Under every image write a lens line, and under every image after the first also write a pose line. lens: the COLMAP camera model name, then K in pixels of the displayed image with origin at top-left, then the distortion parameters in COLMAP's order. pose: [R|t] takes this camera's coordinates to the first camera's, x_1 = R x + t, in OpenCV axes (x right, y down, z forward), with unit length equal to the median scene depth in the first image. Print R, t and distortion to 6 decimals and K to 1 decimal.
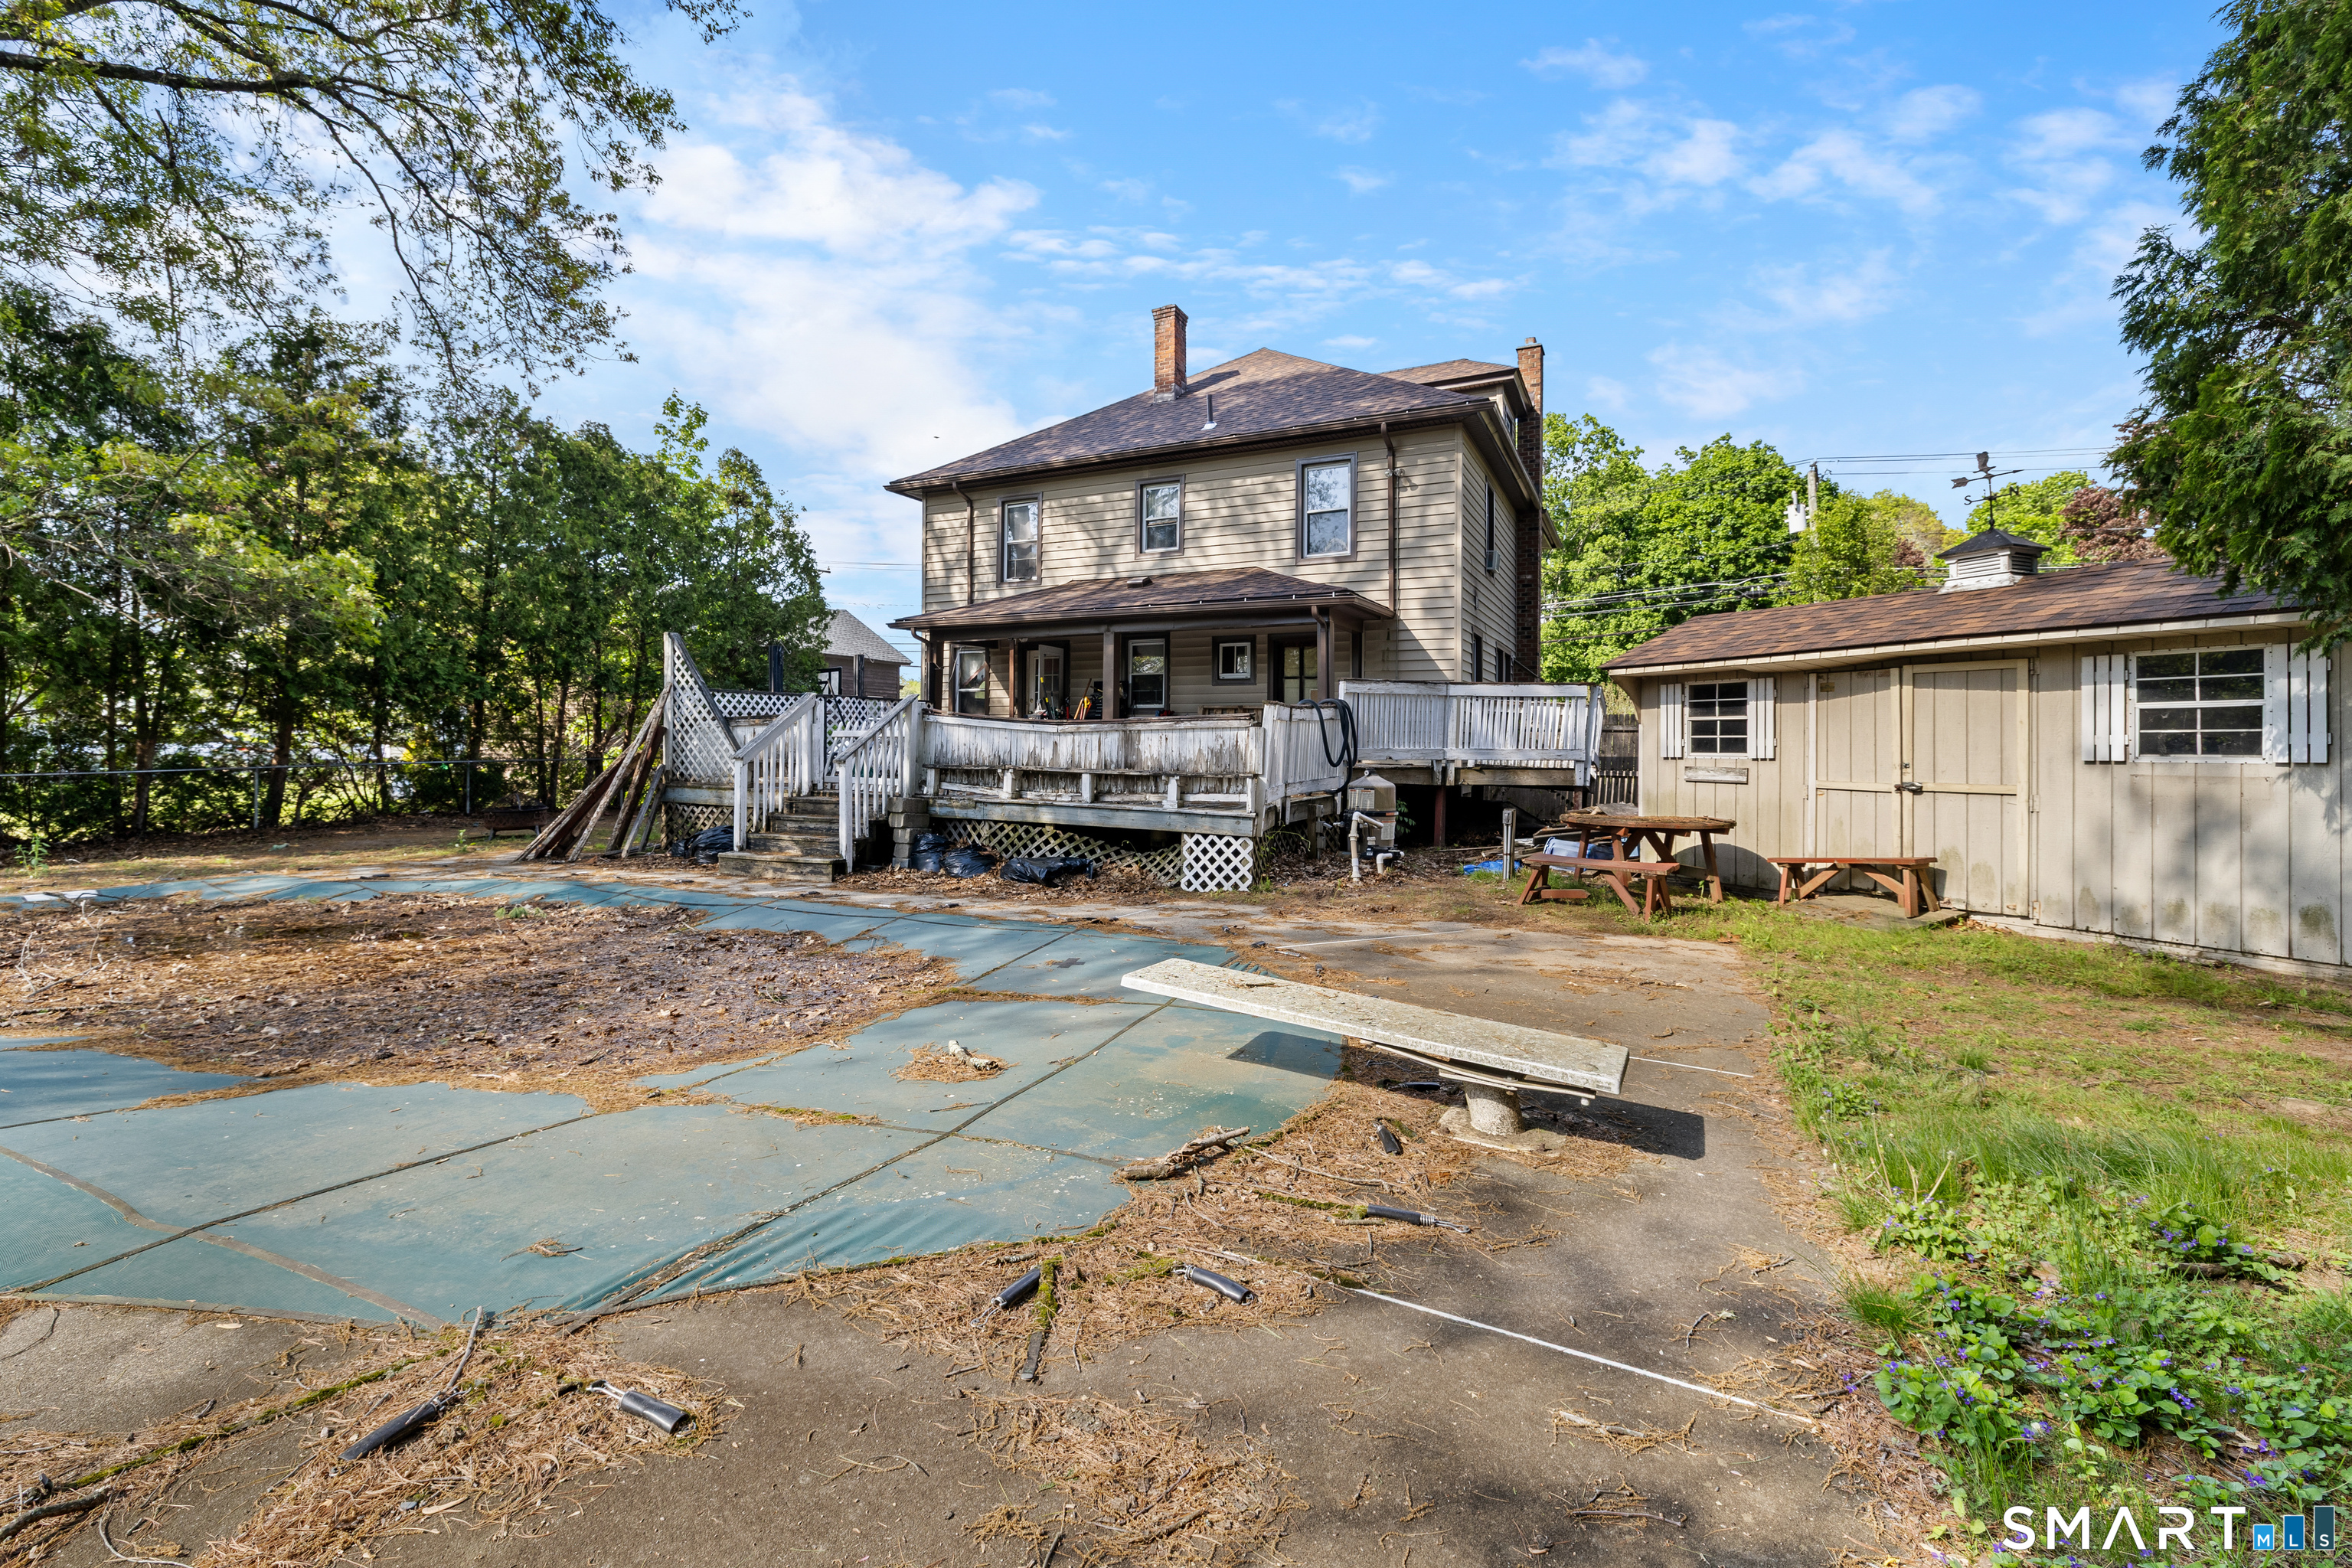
lens RADIAL K [[1027.4, 0, 1101.9], [0, 1027.4, 732.0], [0, 0, 1]] dist [0.001628, -0.001271]
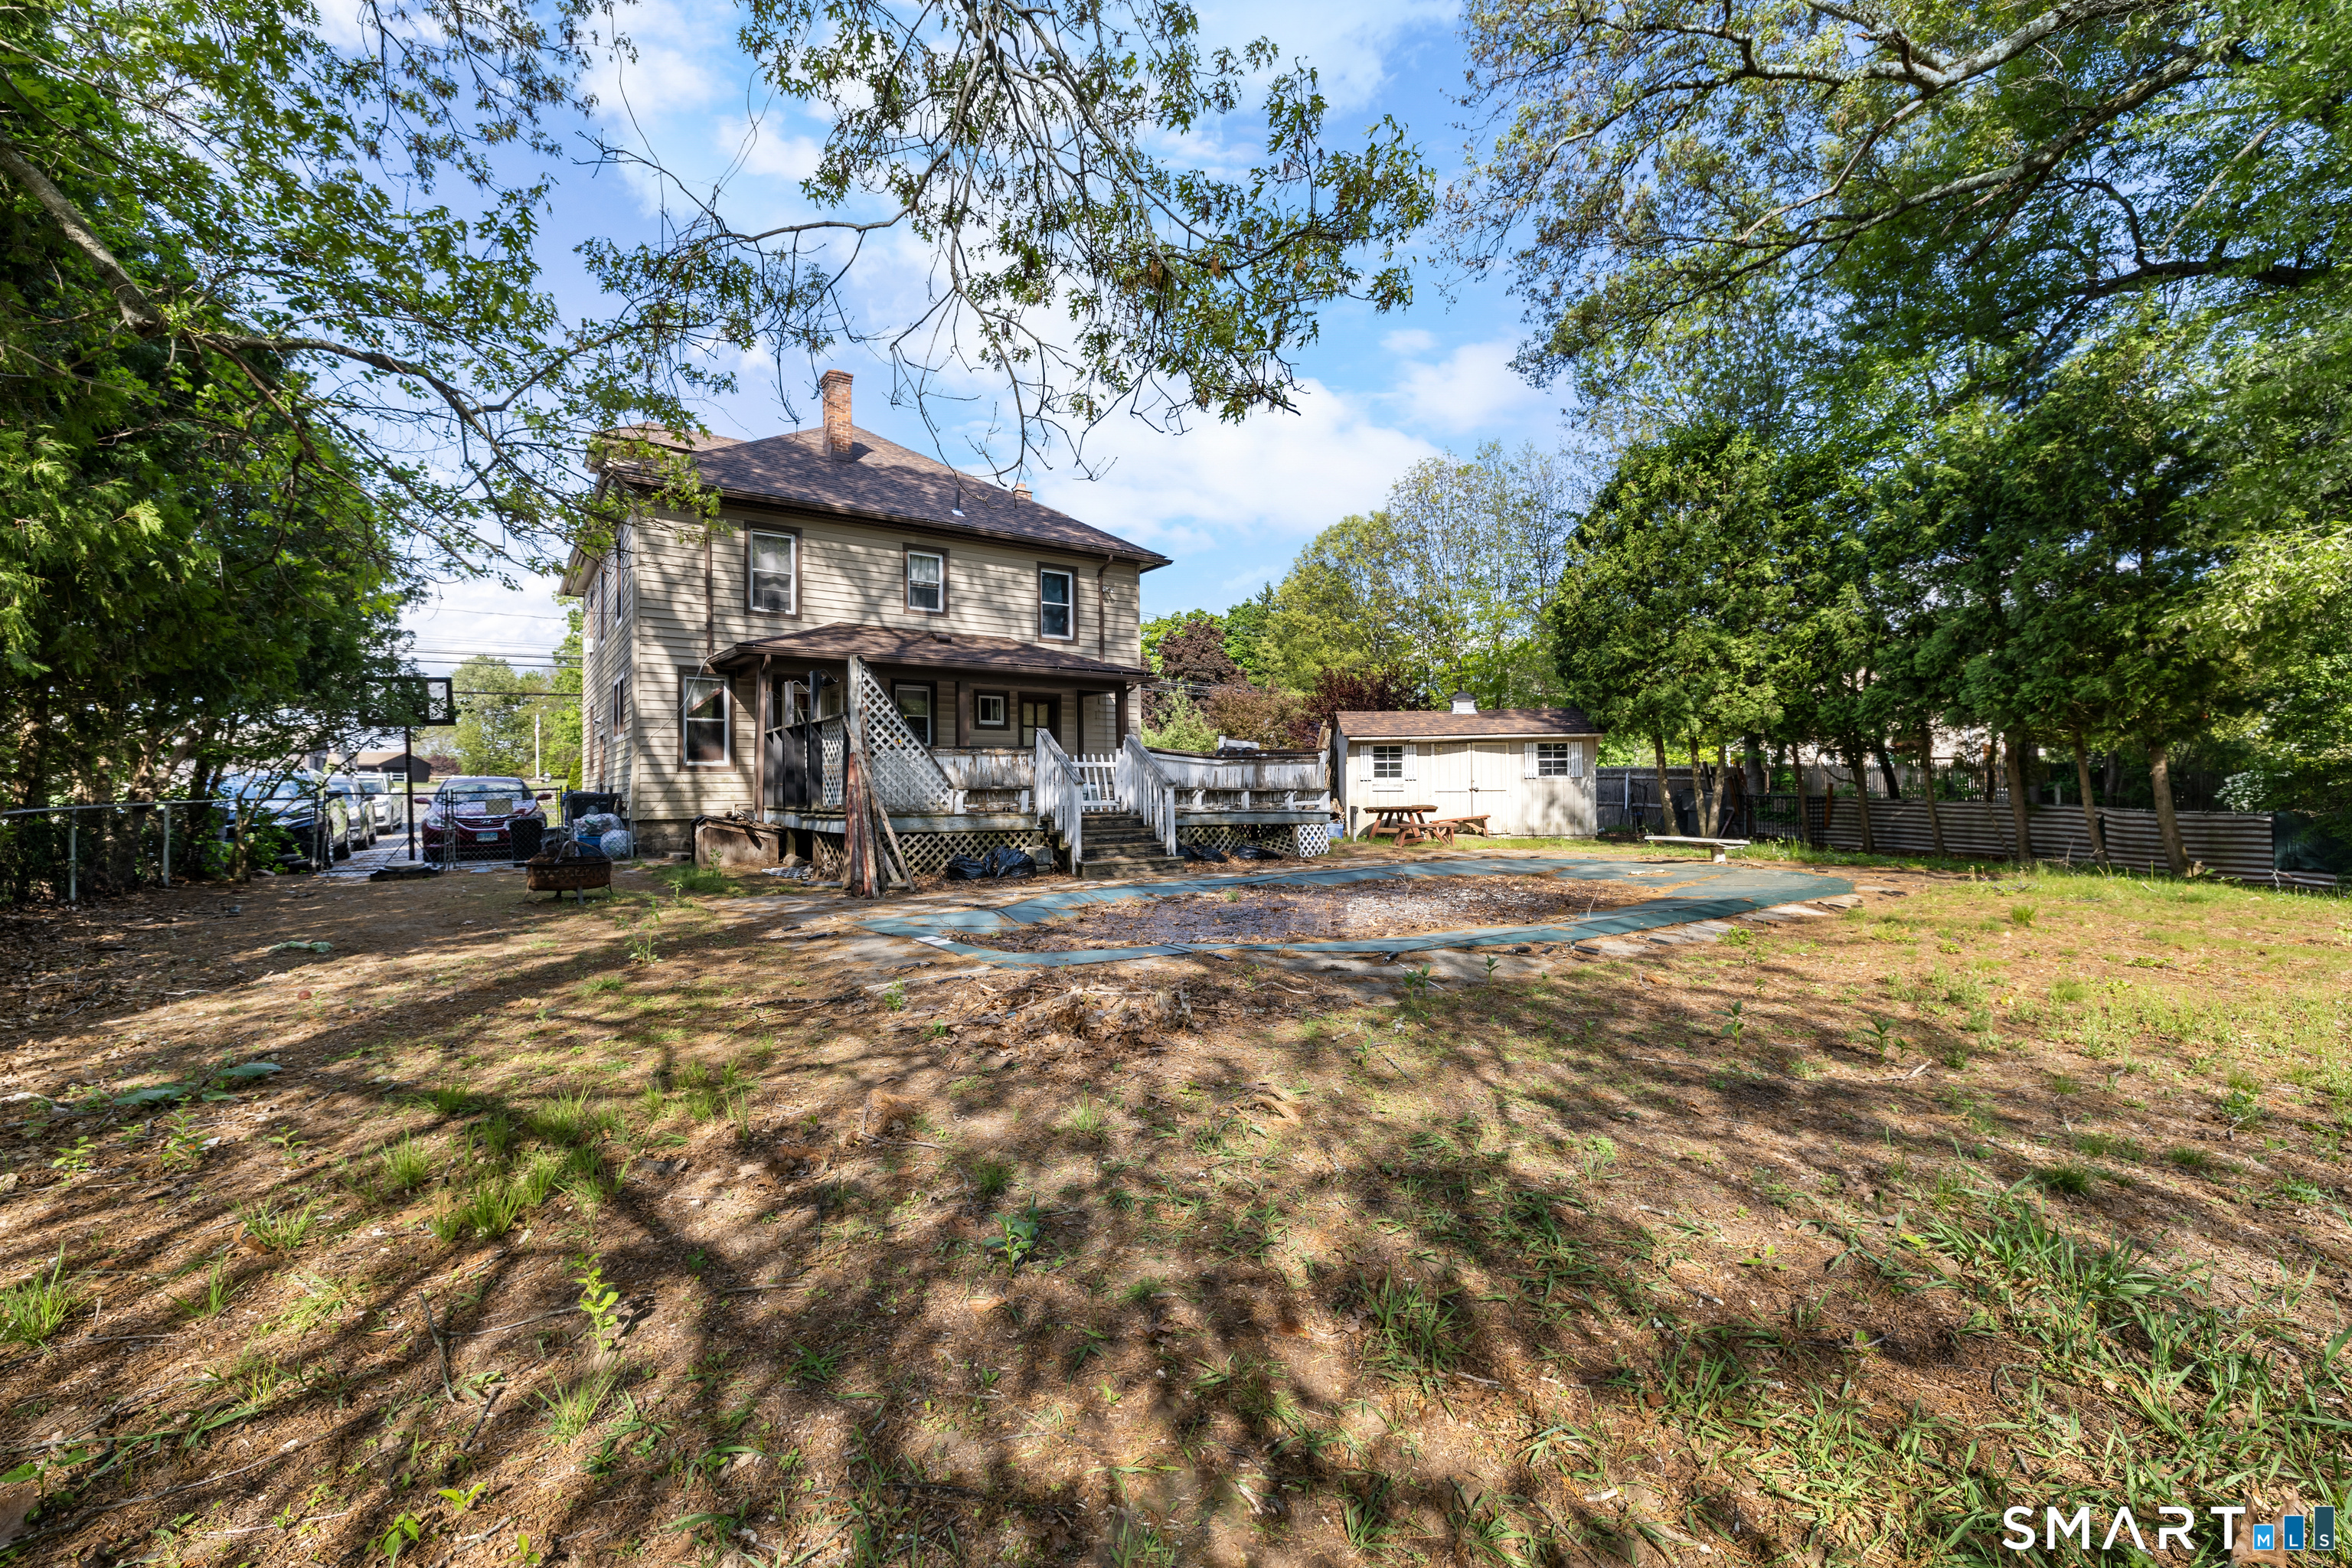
lens RADIAL K [[1027.4, 0, 1176.0], [0, 1027.4, 784.3], [0, 0, 1]] dist [0.001628, -0.001271]
pose [[0.449060, -0.003947, 0.893493, -0.902523], [-0.002410, 0.999981, 0.005628, 0.013414], [-0.893498, -0.004680, 0.449043, 0.238867]]
